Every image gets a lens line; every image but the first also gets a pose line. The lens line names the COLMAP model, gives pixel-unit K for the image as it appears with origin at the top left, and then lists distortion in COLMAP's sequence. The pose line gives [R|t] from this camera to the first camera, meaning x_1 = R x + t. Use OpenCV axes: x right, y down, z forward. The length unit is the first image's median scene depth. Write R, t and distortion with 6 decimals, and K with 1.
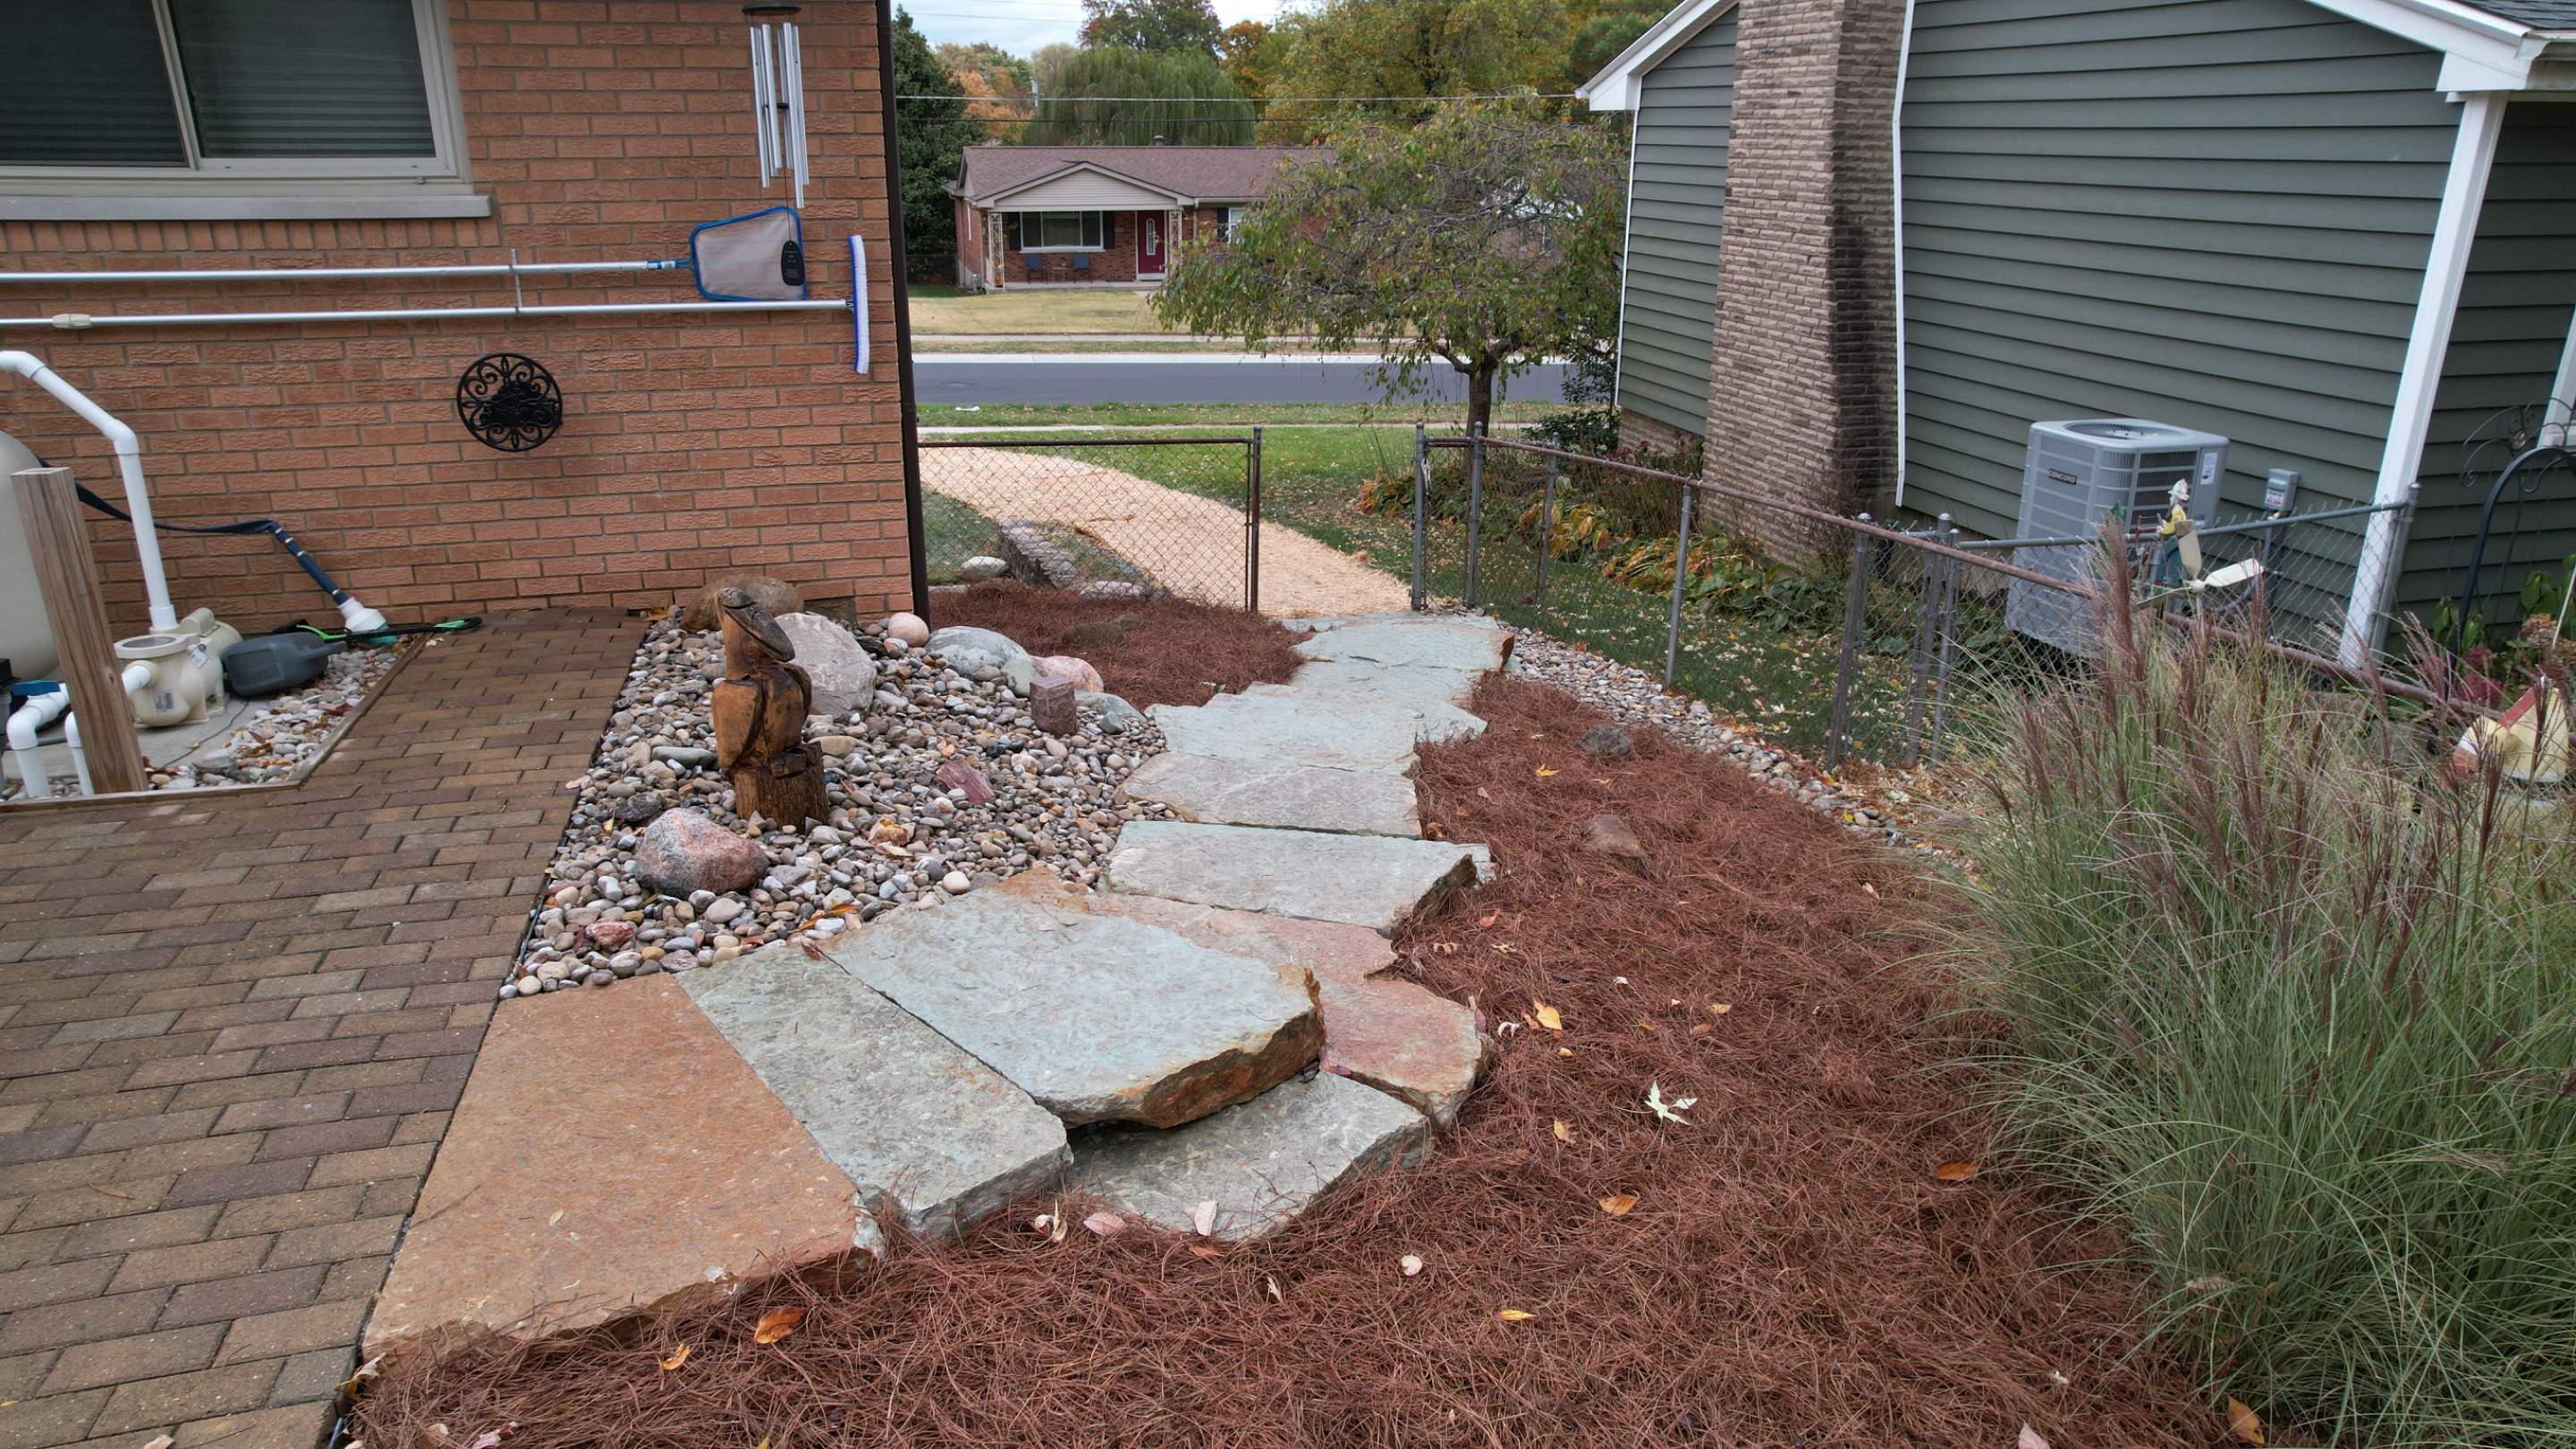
lens RADIAL K [[1651.4, 0, 1293.3], [0, 1651.4, 716.2], [0, 0, 1]] dist [-0.075057, 0.059950]
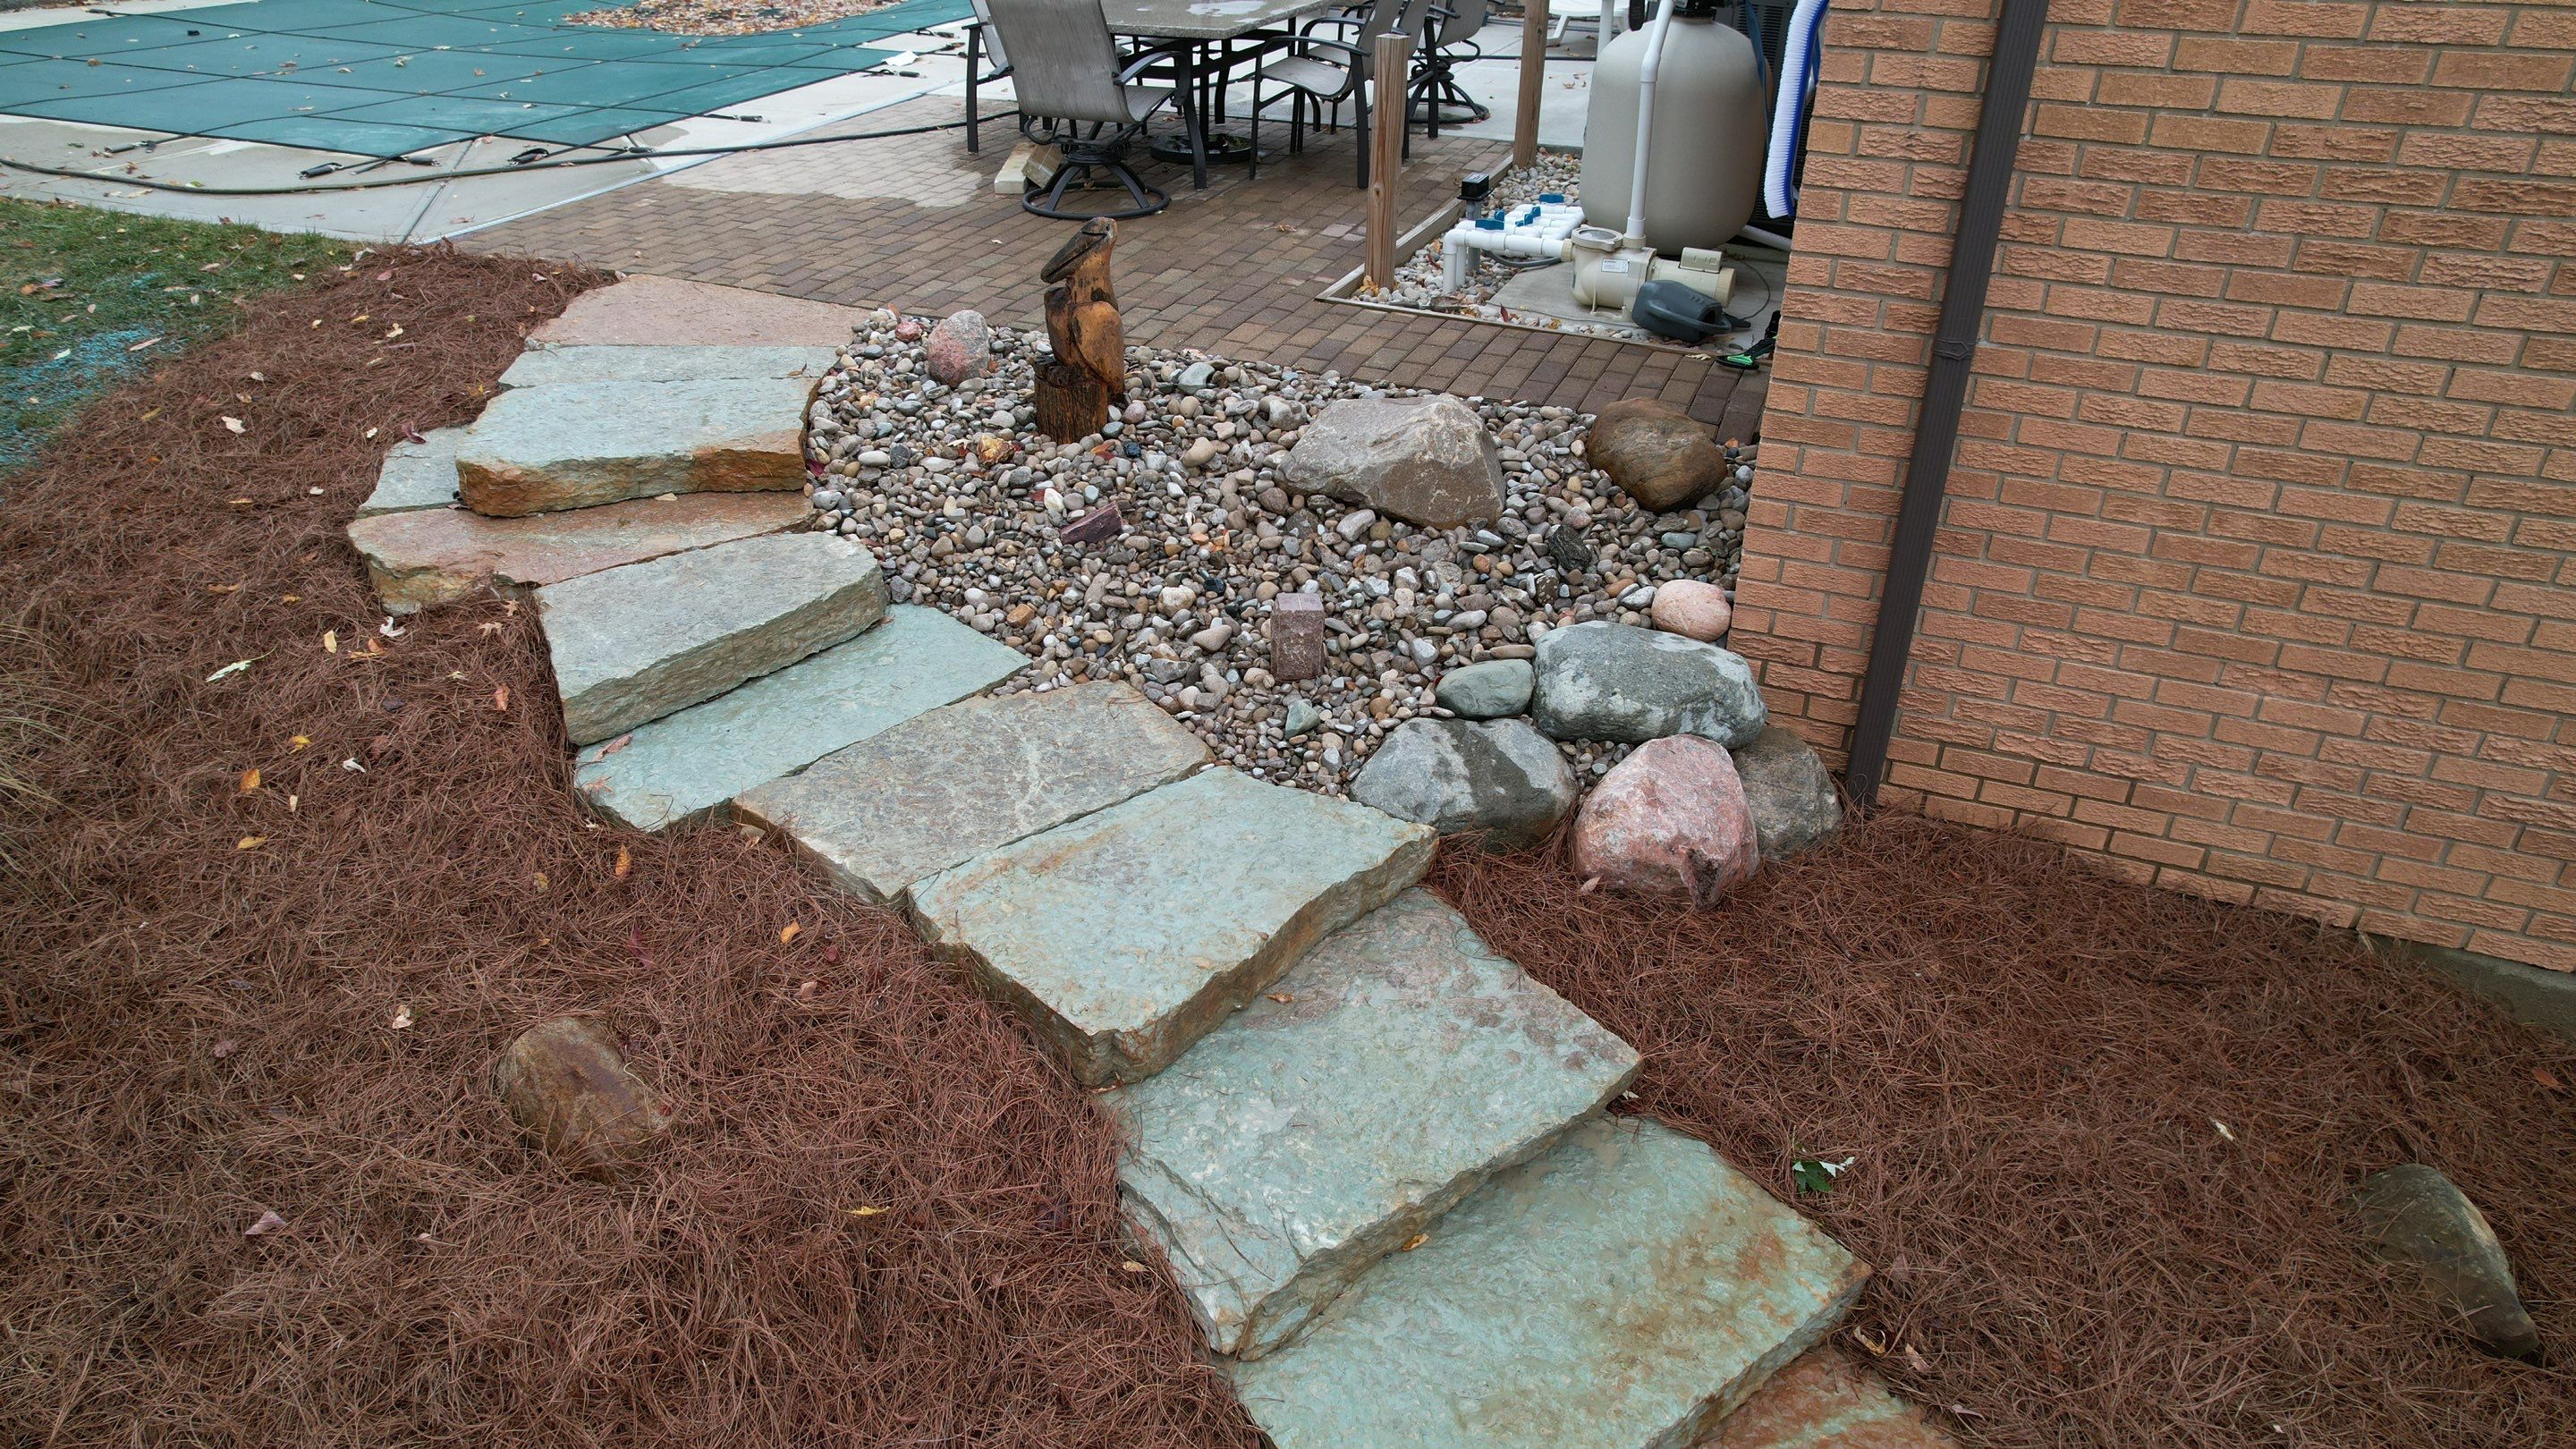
lens RADIAL K [[1655.1, 0, 1279.7], [0, 1655.1, 716.3], [0, 0, 1]] dist [-0.073816, 0.064253]
pose [[-0.590326, 0.398393, -0.701996, 0.387160], [-0.282375, 0.712819, 0.641992, -0.445487], [0.756161, 0.577211, -0.308300, 1.224463]]
